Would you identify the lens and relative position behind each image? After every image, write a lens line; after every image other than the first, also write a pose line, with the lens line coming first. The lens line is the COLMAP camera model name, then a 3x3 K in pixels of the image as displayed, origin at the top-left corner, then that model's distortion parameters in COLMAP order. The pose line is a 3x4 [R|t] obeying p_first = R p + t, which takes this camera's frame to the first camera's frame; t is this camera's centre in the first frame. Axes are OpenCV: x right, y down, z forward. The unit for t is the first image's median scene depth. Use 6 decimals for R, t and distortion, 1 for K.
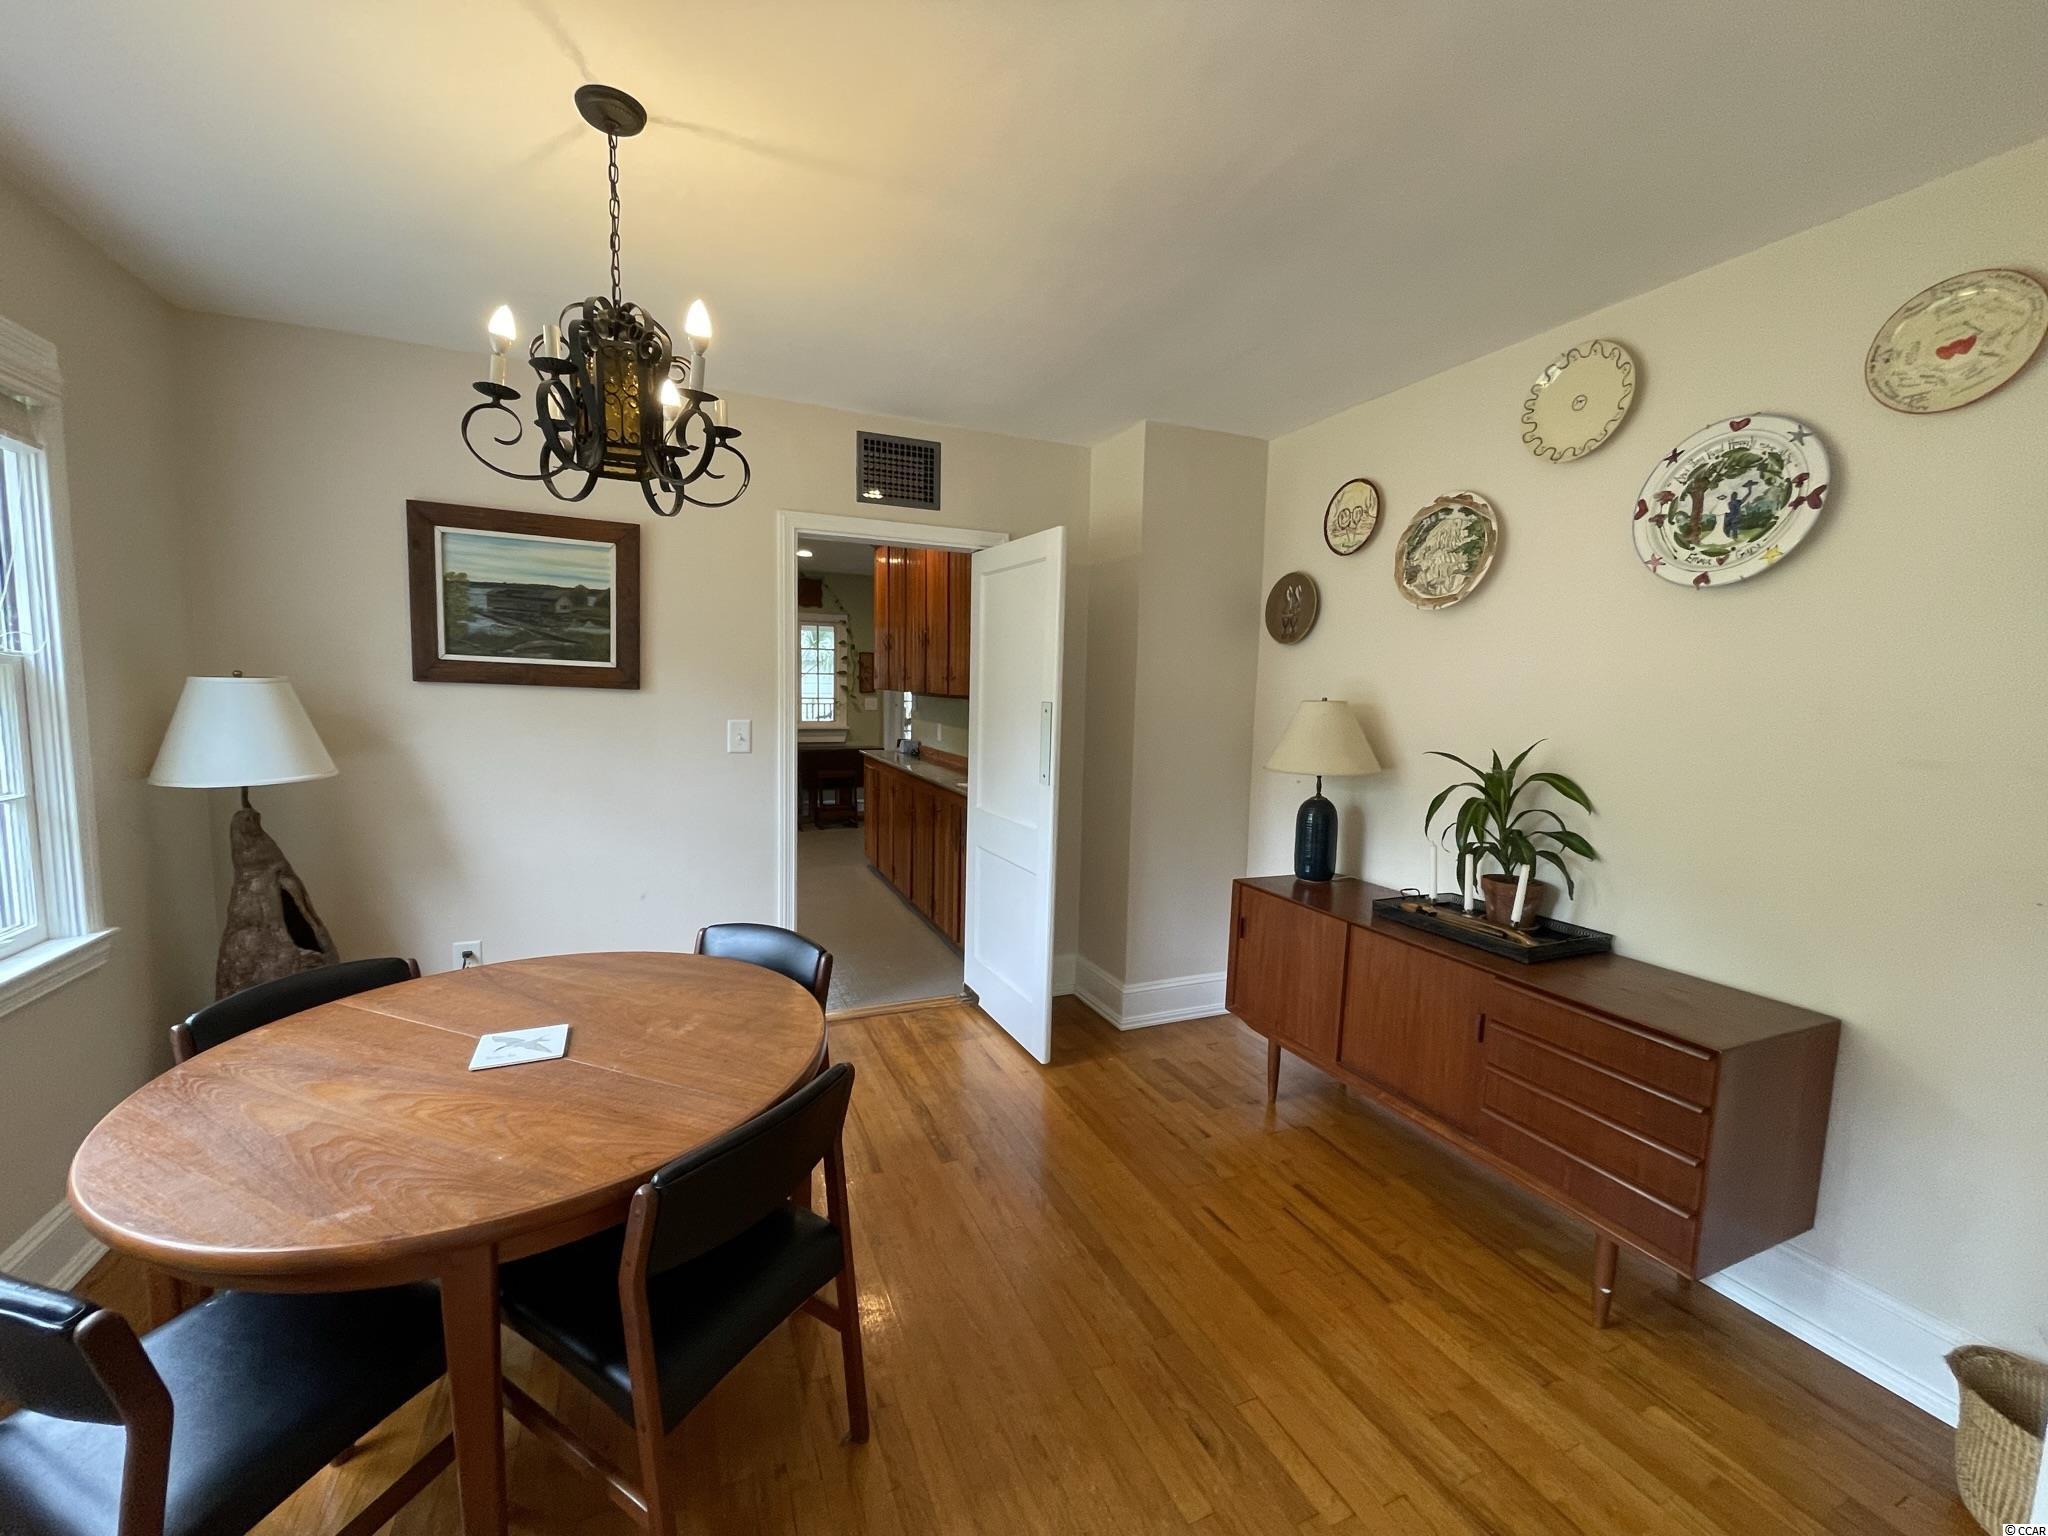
lens RADIAL K [[819.7, 0, 1027.2], [0, 819.7, 765.6], [0, 0, 1]] dist [-0.001311, -0.000619]
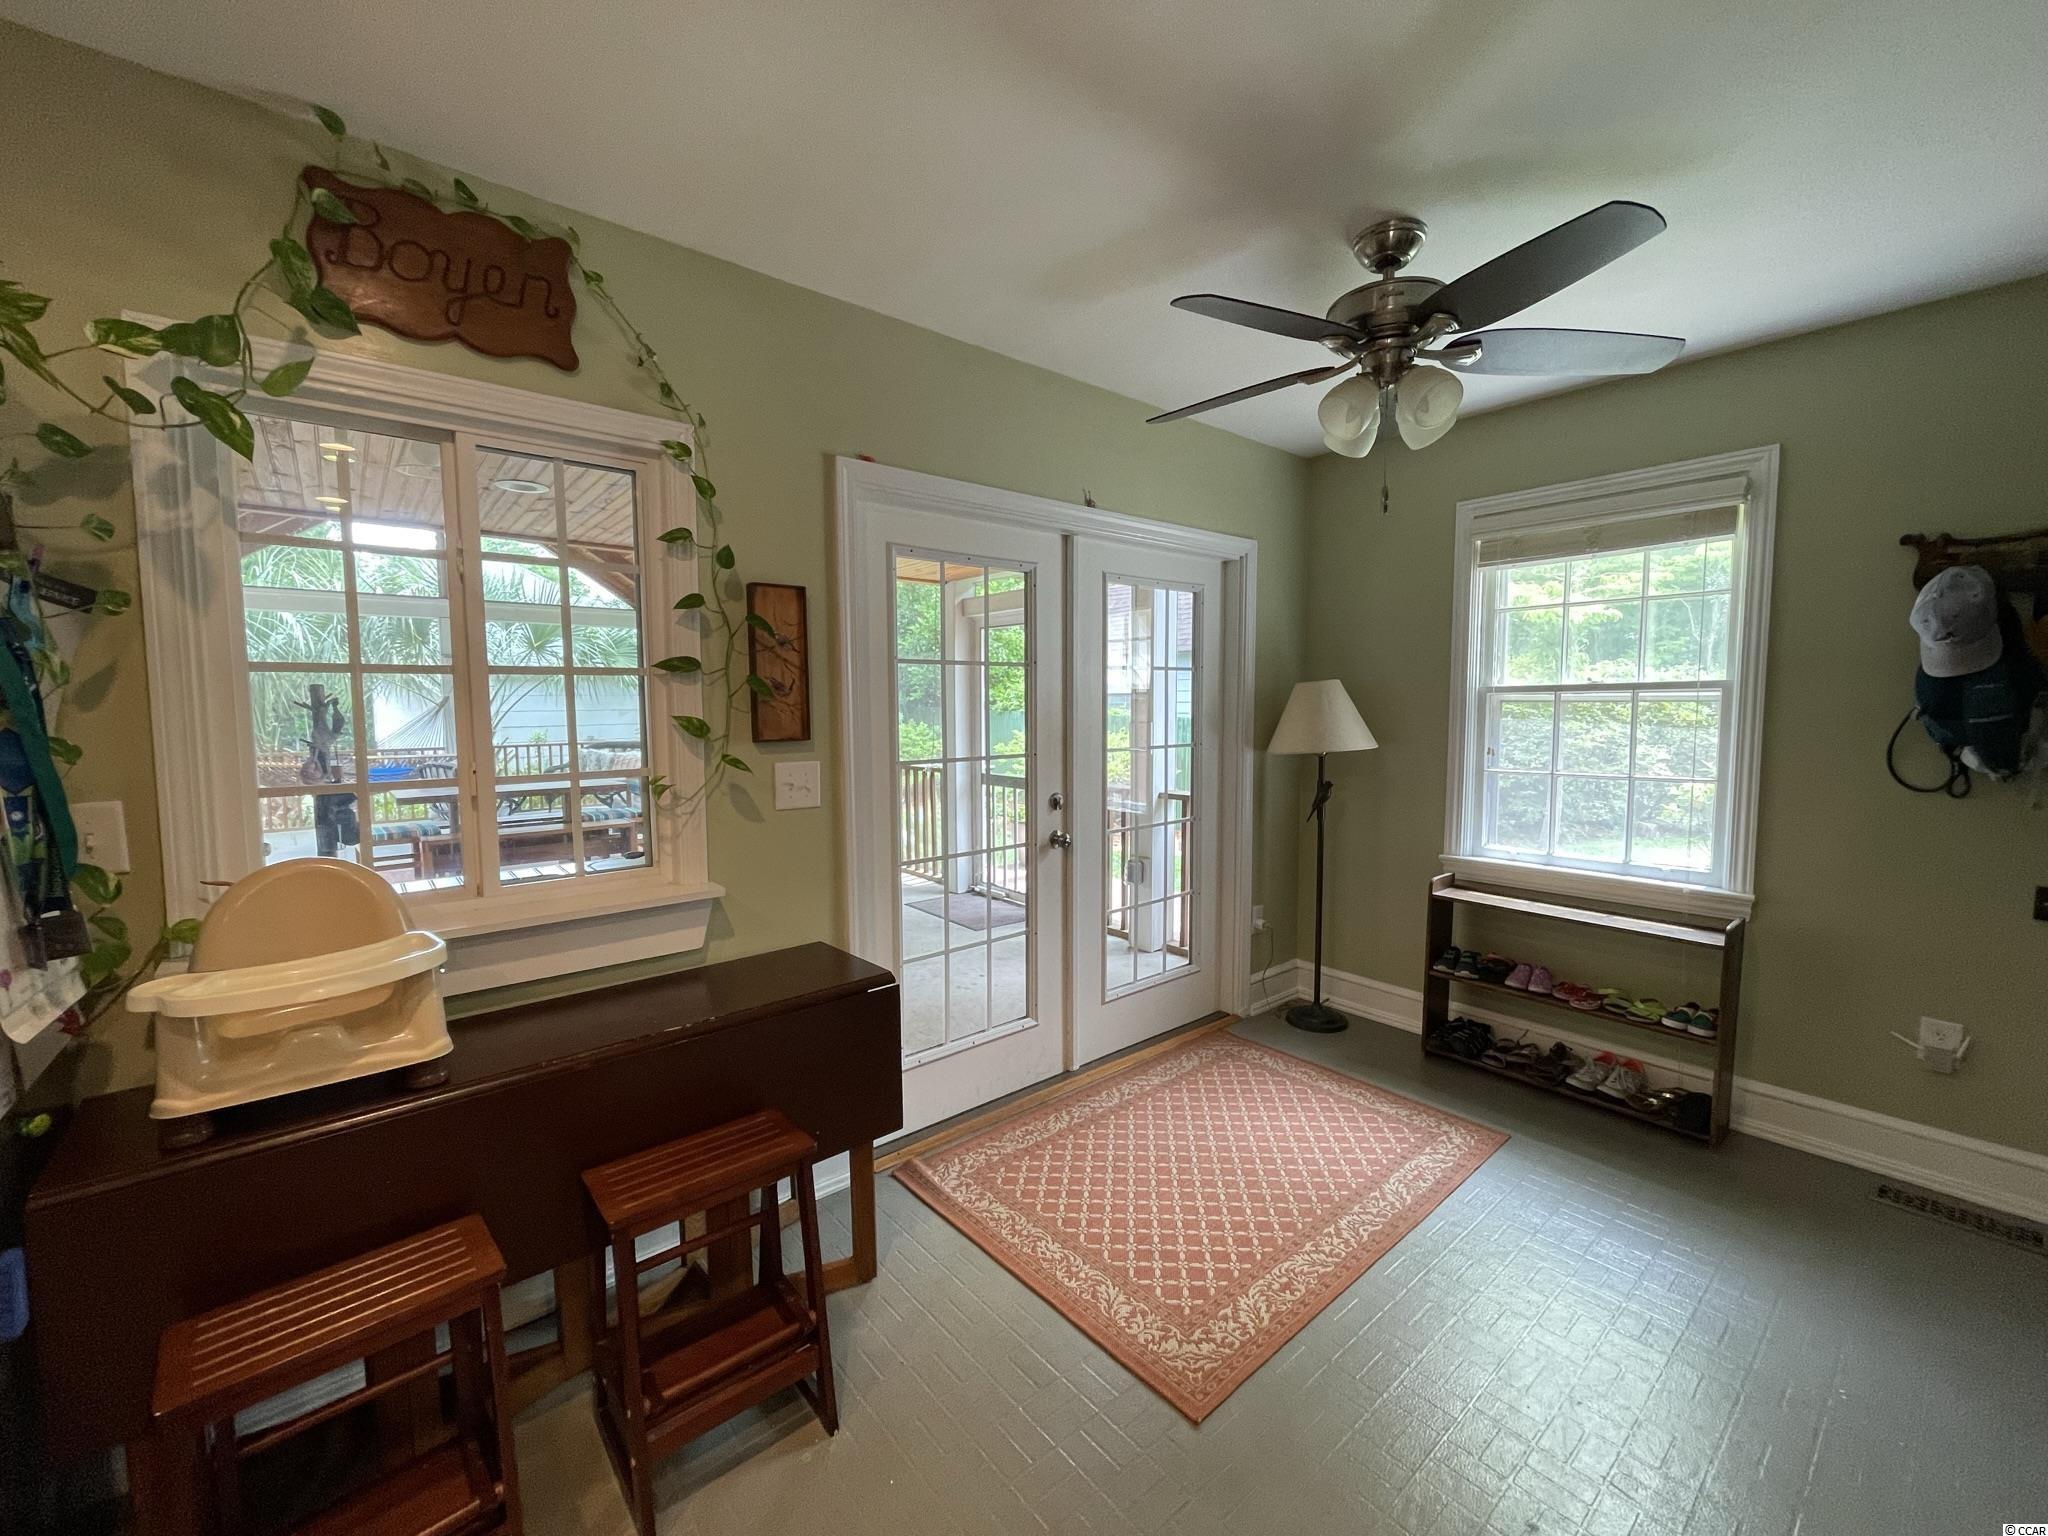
lens RADIAL K [[819.7, 0, 1027.2], [0, 819.7, 765.6], [0, 0, 1]] dist [-0.001311, -0.000619]
pose [[0.958051, -0.048504, 0.282462, -0.198088], [0.054120, 0.998461, -0.012109, -0.075586], [-0.281440, 0.026888, 0.959202, 0.744235]]
